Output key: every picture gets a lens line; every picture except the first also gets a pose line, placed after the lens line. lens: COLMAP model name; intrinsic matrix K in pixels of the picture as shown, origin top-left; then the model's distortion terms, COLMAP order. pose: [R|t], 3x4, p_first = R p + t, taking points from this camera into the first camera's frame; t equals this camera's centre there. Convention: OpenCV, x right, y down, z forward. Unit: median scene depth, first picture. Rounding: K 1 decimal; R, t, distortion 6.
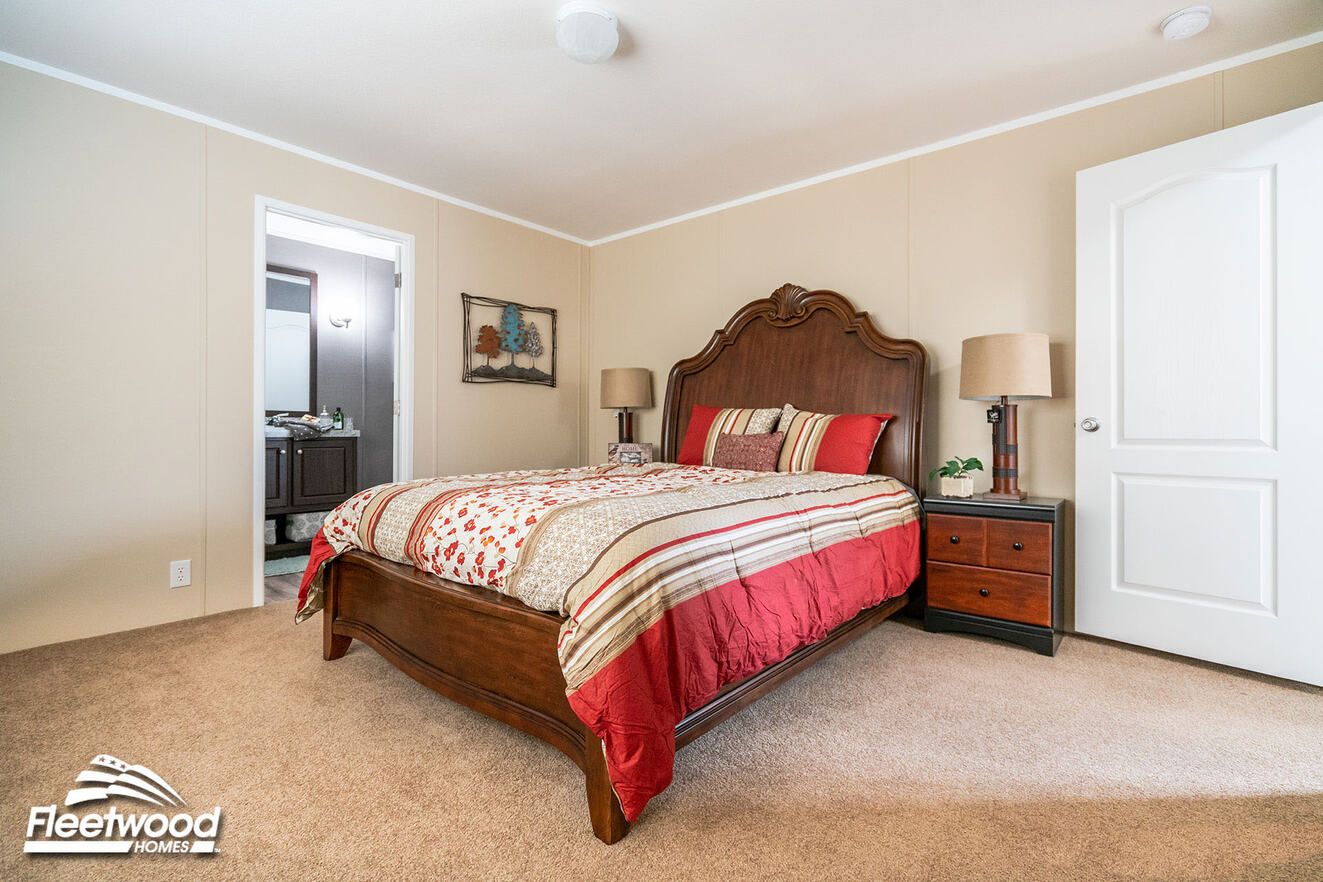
lens RADIAL K [[609.5, 0, 661.5], [0, 609.5, 441.0], [0, 0, 1]] dist [-0.000226, 0.000474]
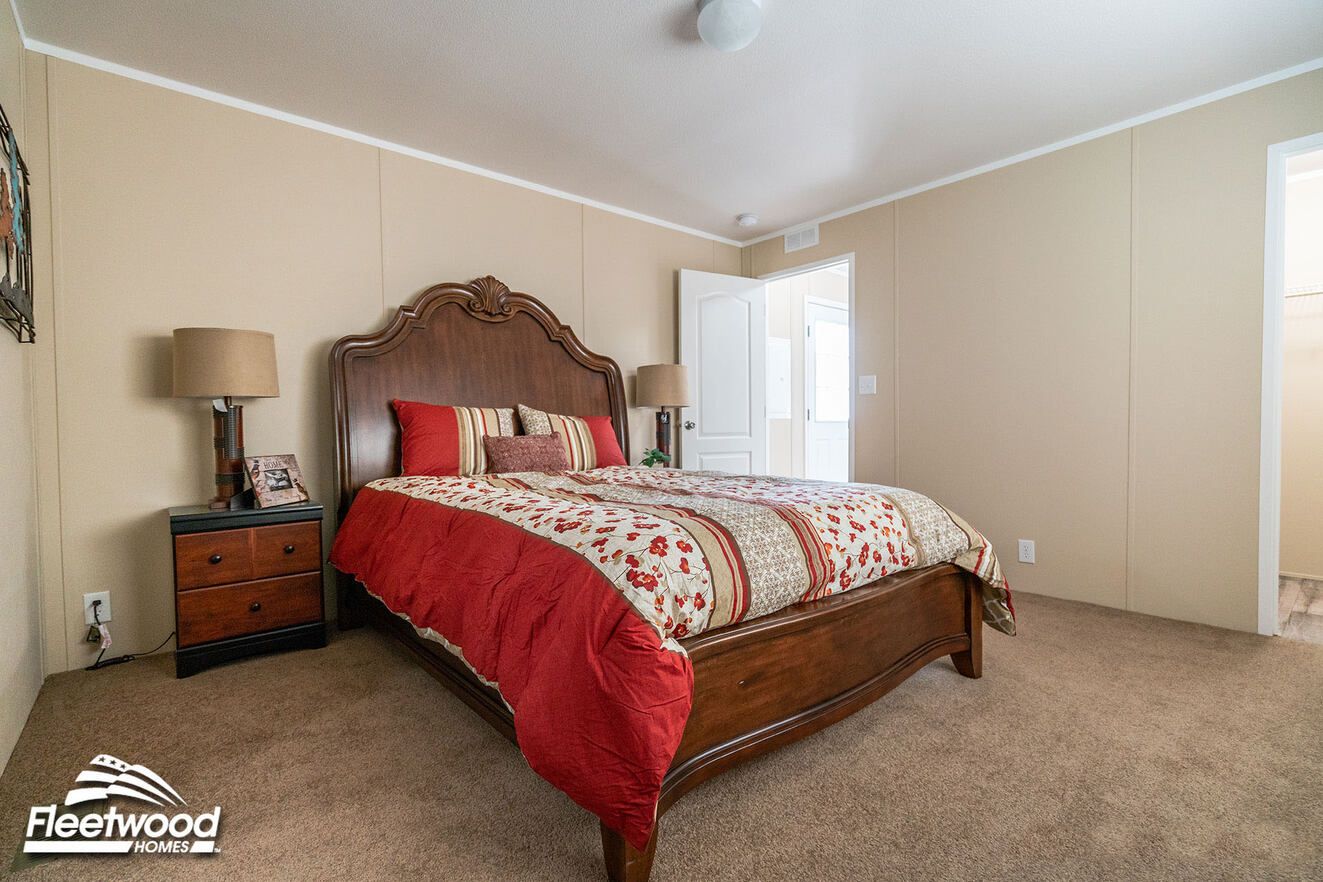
lens RADIAL K [[609.5, 0, 661.5], [0, 609.5, 441.0], [0, 0, 1]] dist [-0.000226, 0.000474]
pose [[0.153396, -0.025121, 0.987845, -0.933555], [0.029121, 0.999358, 0.020891, -0.020248], [-0.987736, 0.025562, 0.154029, 0.809489]]
